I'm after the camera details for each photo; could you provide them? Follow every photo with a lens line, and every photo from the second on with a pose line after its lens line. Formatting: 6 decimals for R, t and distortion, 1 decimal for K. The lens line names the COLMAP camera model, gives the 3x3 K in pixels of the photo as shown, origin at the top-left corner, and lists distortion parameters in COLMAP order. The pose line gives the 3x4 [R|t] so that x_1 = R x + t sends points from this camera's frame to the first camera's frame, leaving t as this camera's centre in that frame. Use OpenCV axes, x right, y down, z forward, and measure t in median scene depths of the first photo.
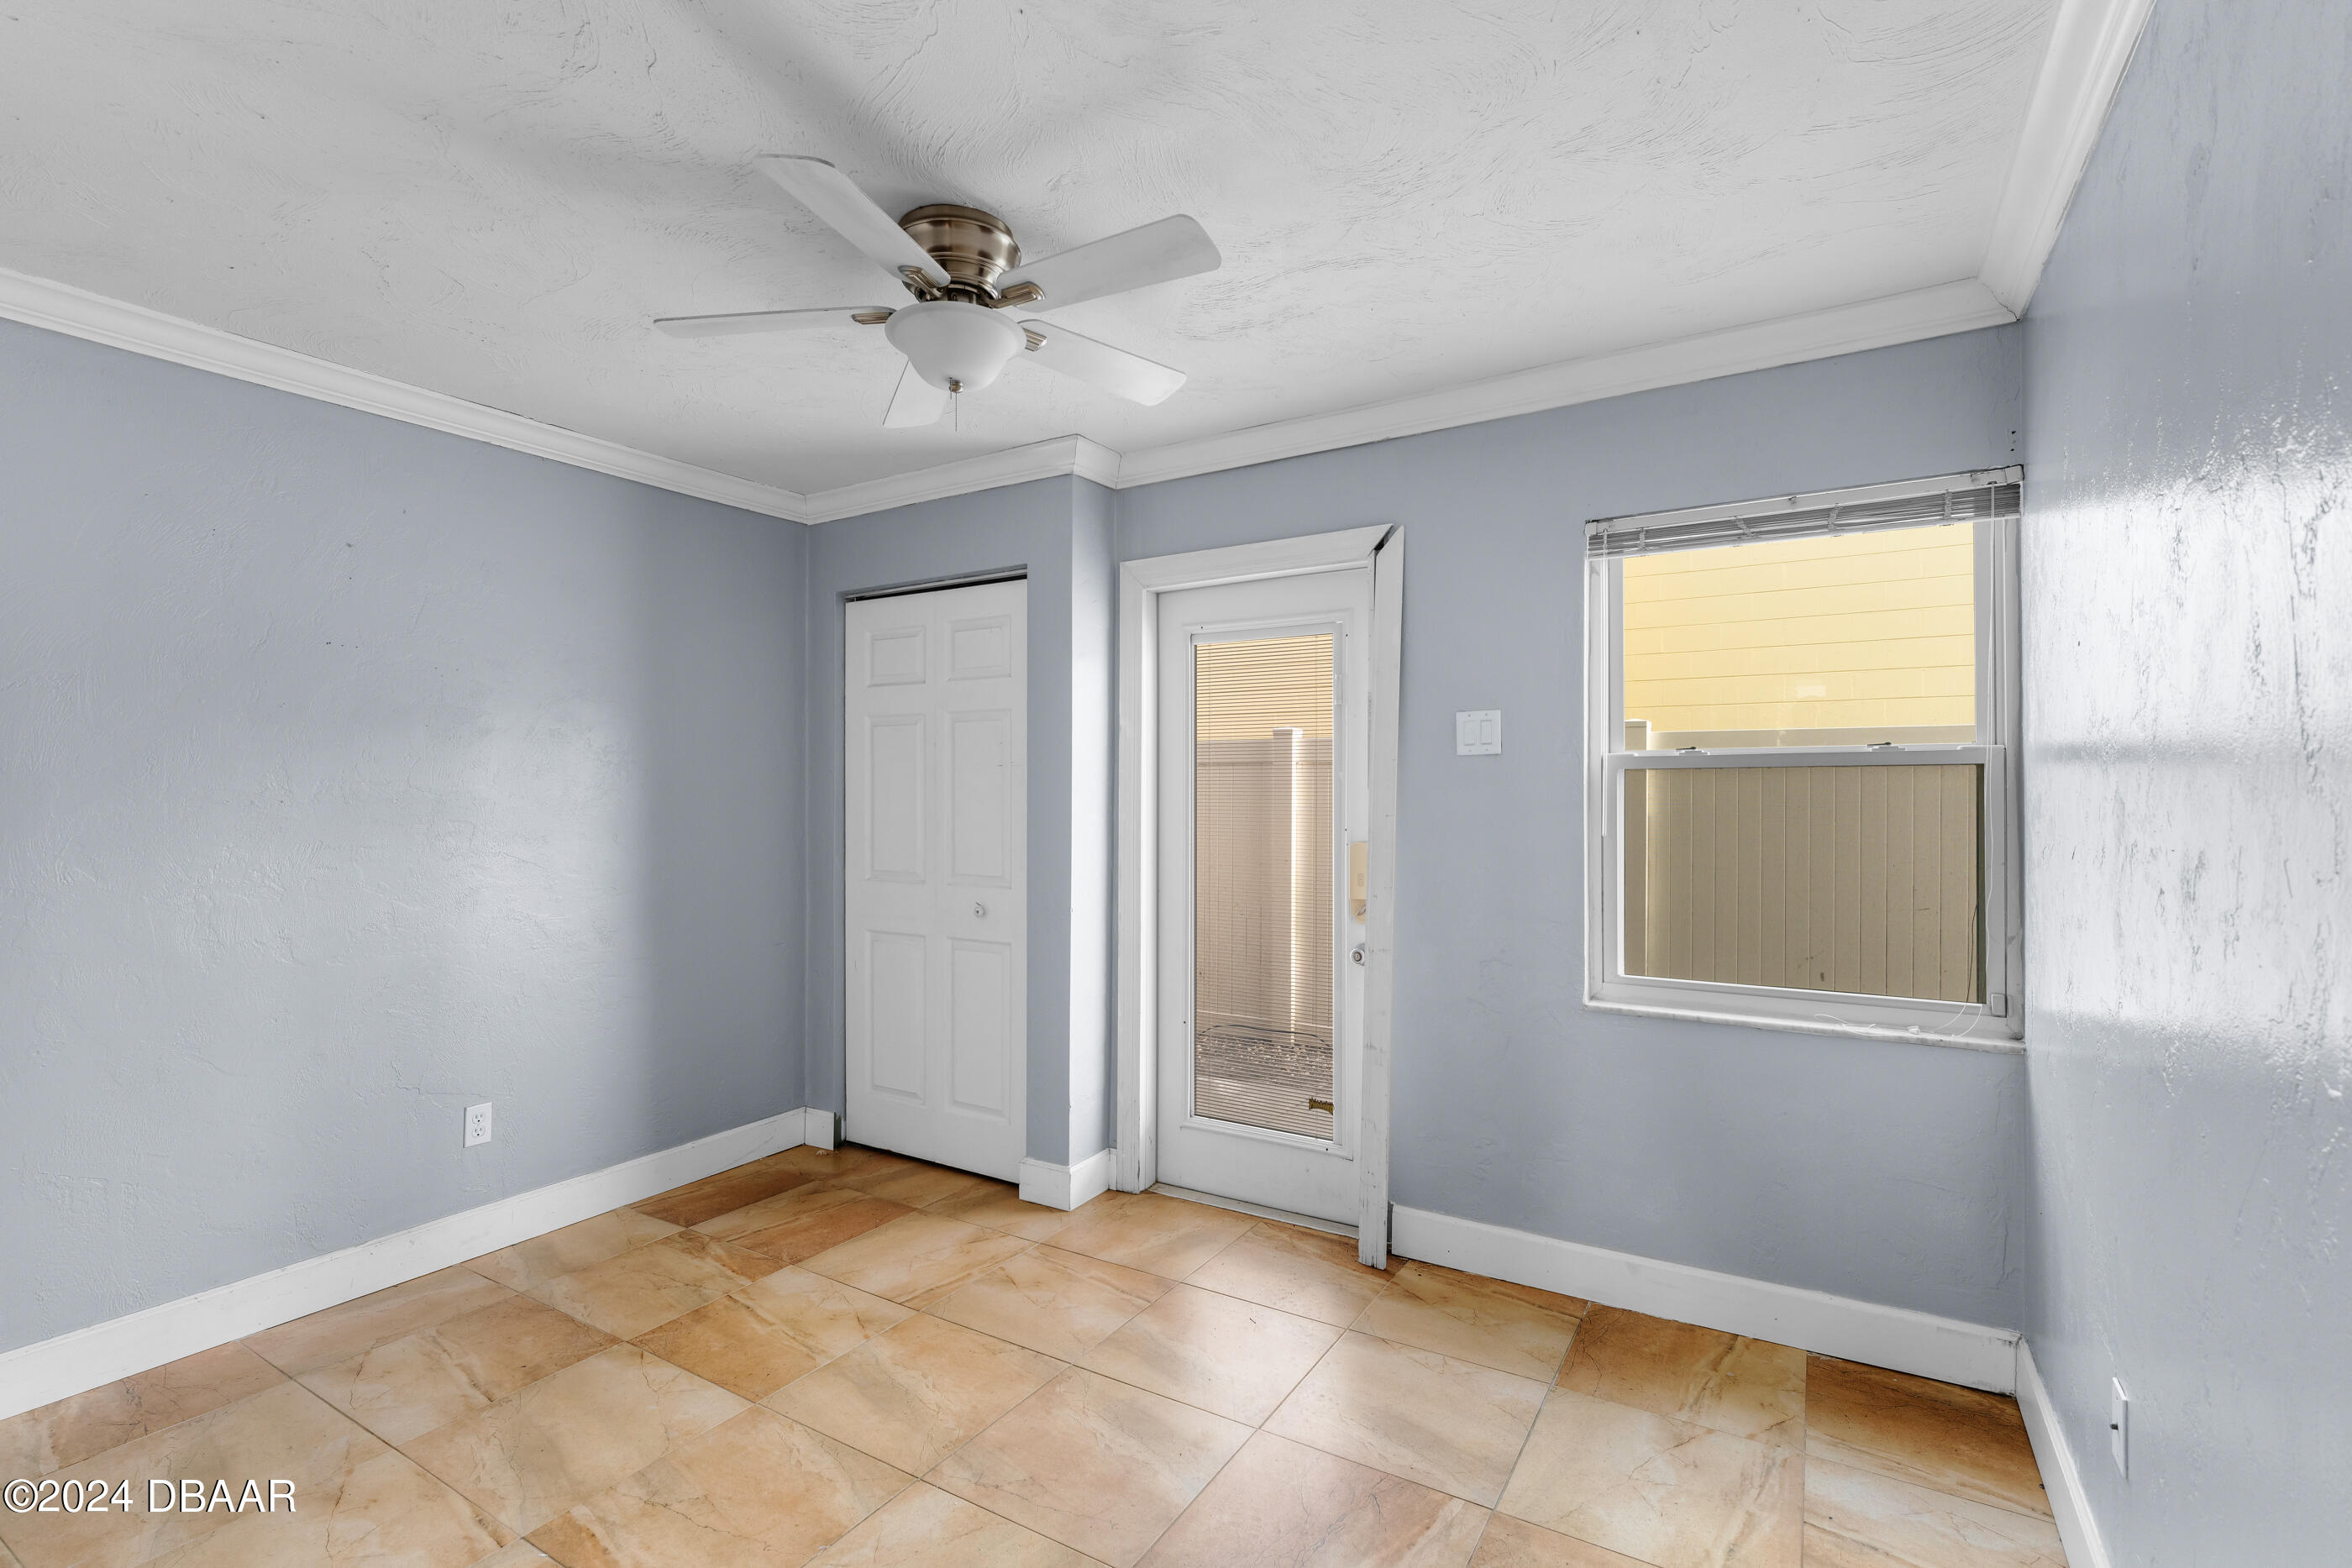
lens RADIAL K [[1084.5, 0, 1167.9], [0, 1084.5, 771.0], [0, 0, 1]] dist [0.003201, -0.000175]
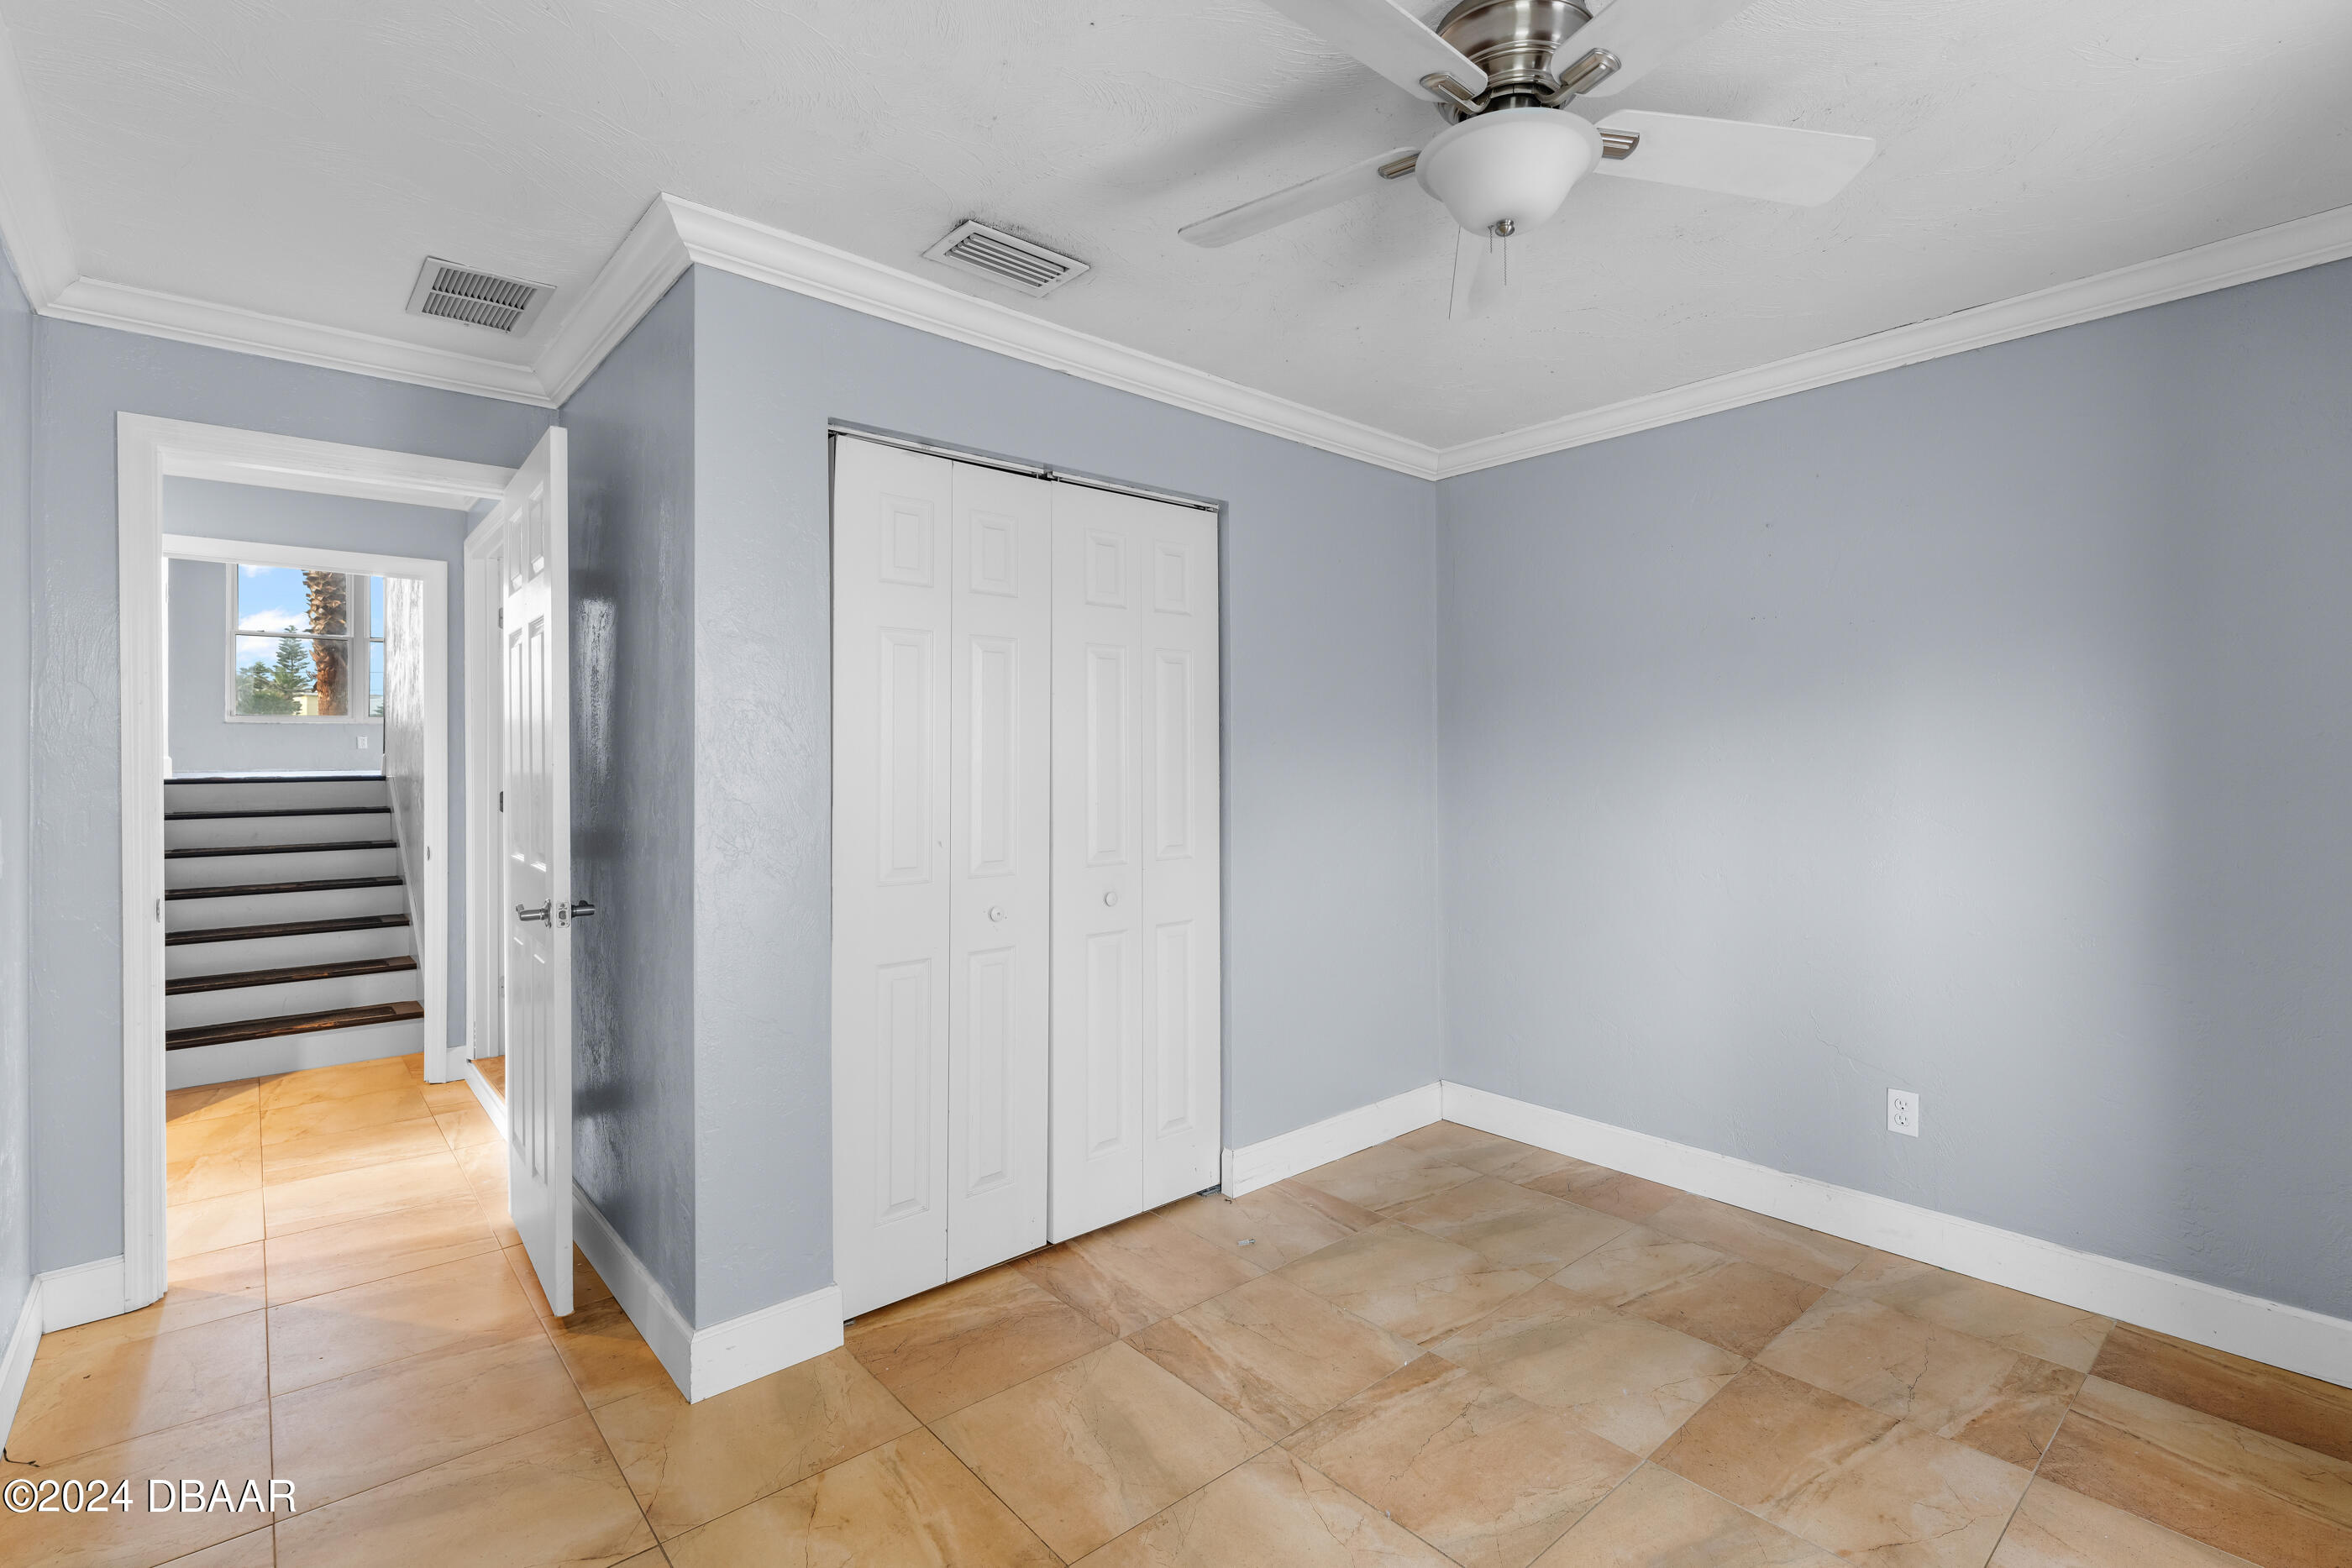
lens RADIAL K [[1084.5, 0, 1167.9], [0, 1084.5, 771.0], [0, 0, 1]] dist [0.003201, -0.000175]
pose [[-0.304020, 0.015421, -0.952541, 0.472586], [0.021221, 0.999731, 0.009412, 0.020180], [0.952429, -0.017352, -0.304265, 0.791348]]
